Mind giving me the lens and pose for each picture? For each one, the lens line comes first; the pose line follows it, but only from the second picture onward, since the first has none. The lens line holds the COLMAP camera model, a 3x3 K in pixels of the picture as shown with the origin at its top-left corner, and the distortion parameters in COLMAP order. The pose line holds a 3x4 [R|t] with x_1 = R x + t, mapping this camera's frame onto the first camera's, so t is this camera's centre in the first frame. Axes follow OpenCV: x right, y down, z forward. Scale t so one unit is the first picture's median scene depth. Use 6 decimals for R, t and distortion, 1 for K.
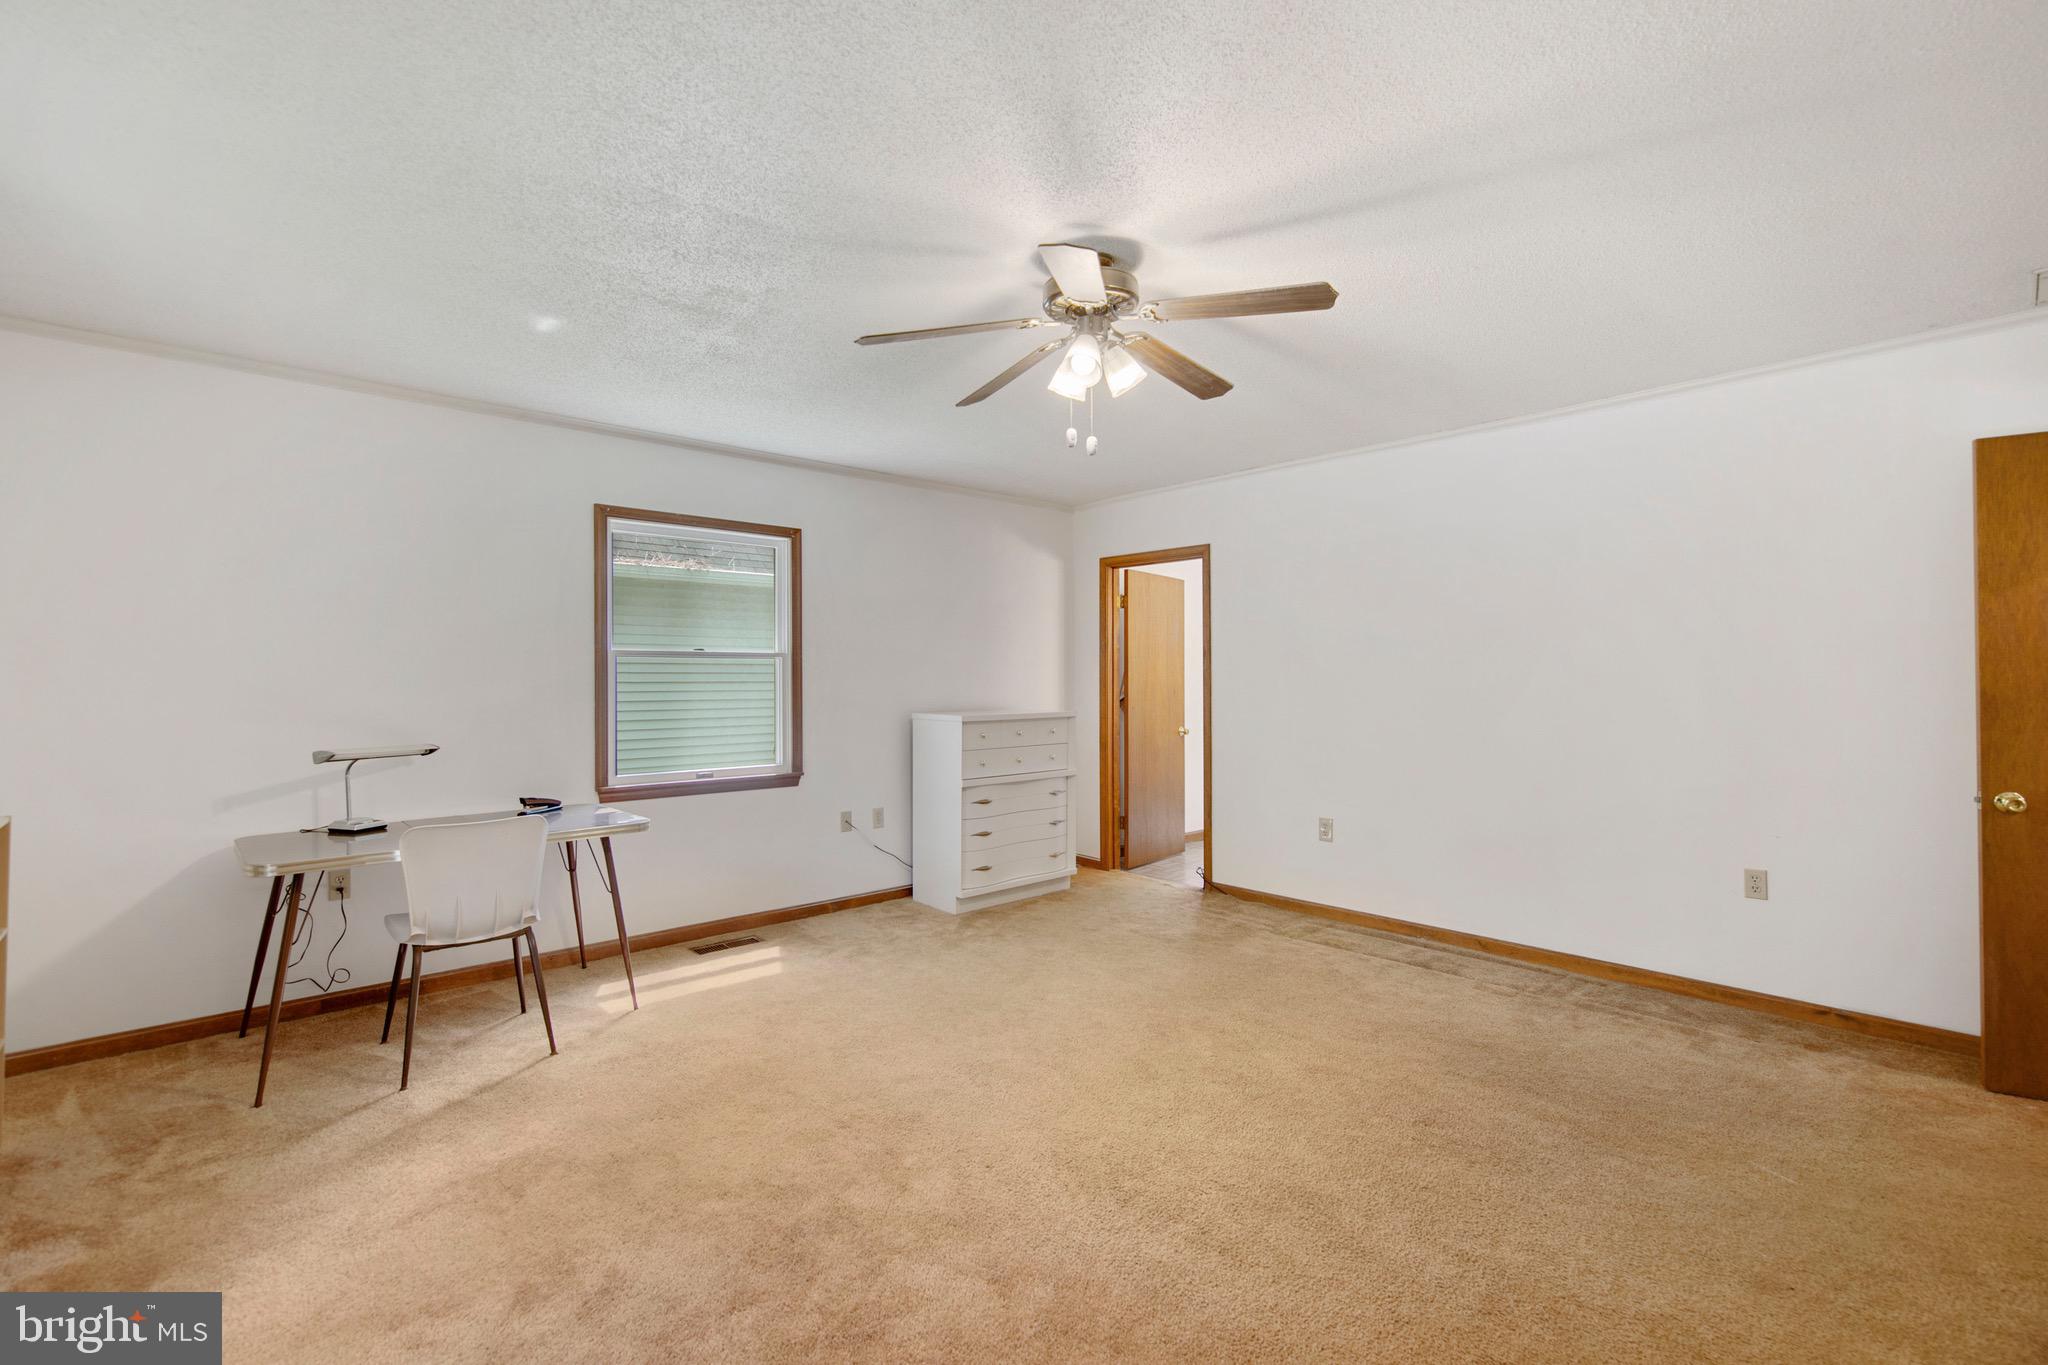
lens RADIAL K [[880.1, 0, 1035.2], [0, 880.1, 680.3], [0, 0, 1]] dist [0.003590, -0.000403]
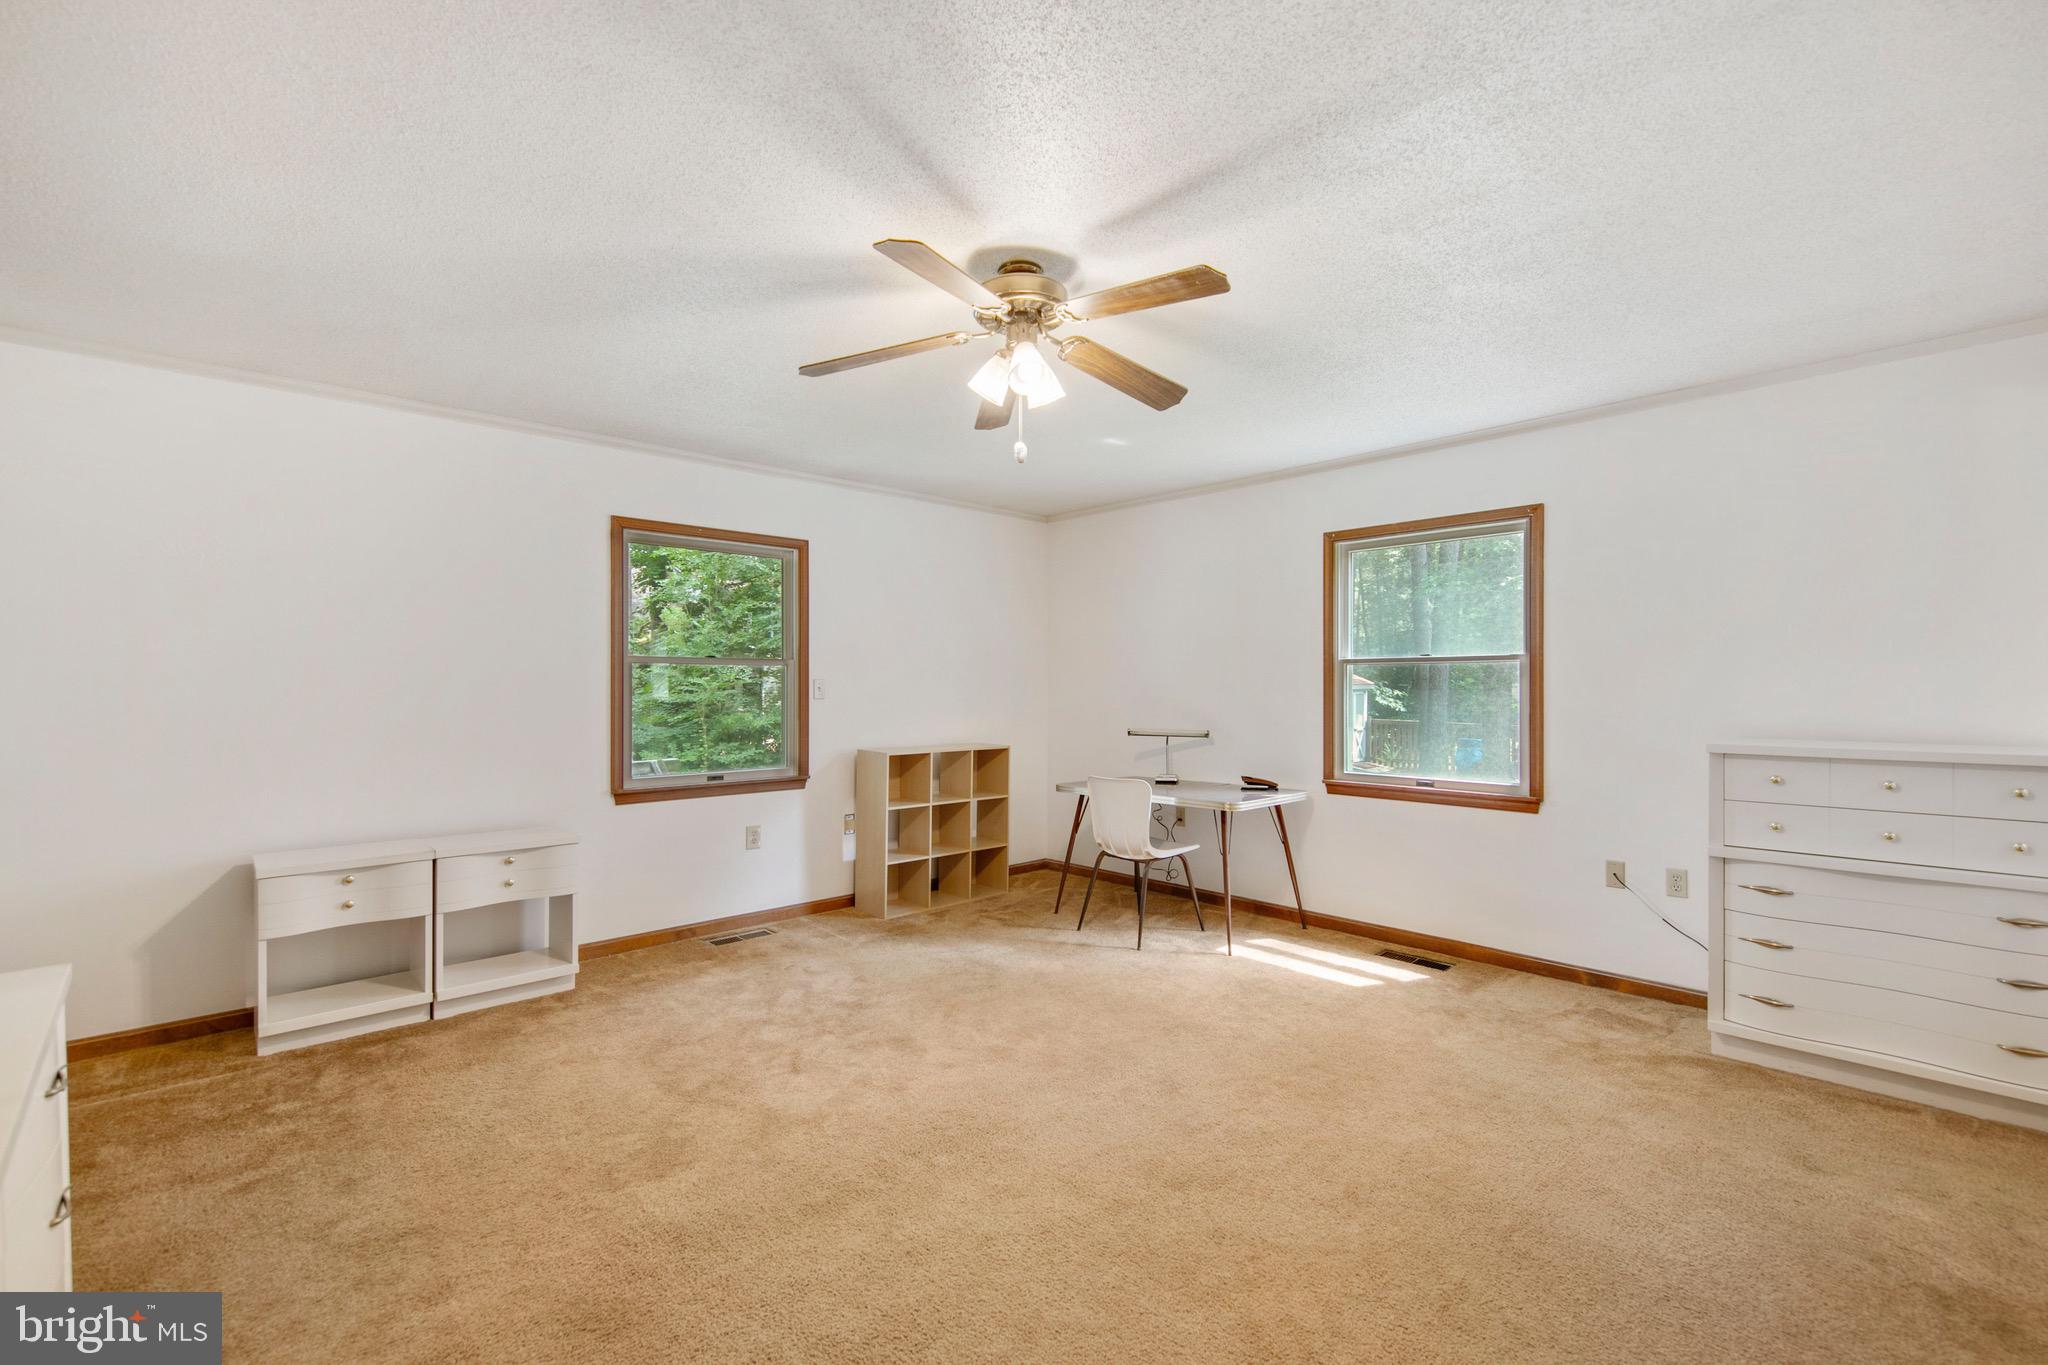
lens RADIAL K [[880.1, 0, 1035.2], [0, 880.1, 680.3], [0, 0, 1]] dist [0.003590, -0.000403]
pose [[0.031481, -0.005233, -0.999491, 0.693875], [-0.002714, 0.999982, -0.005321, -0.000159], [0.999501, 0.002881, 0.031466, 0.635977]]
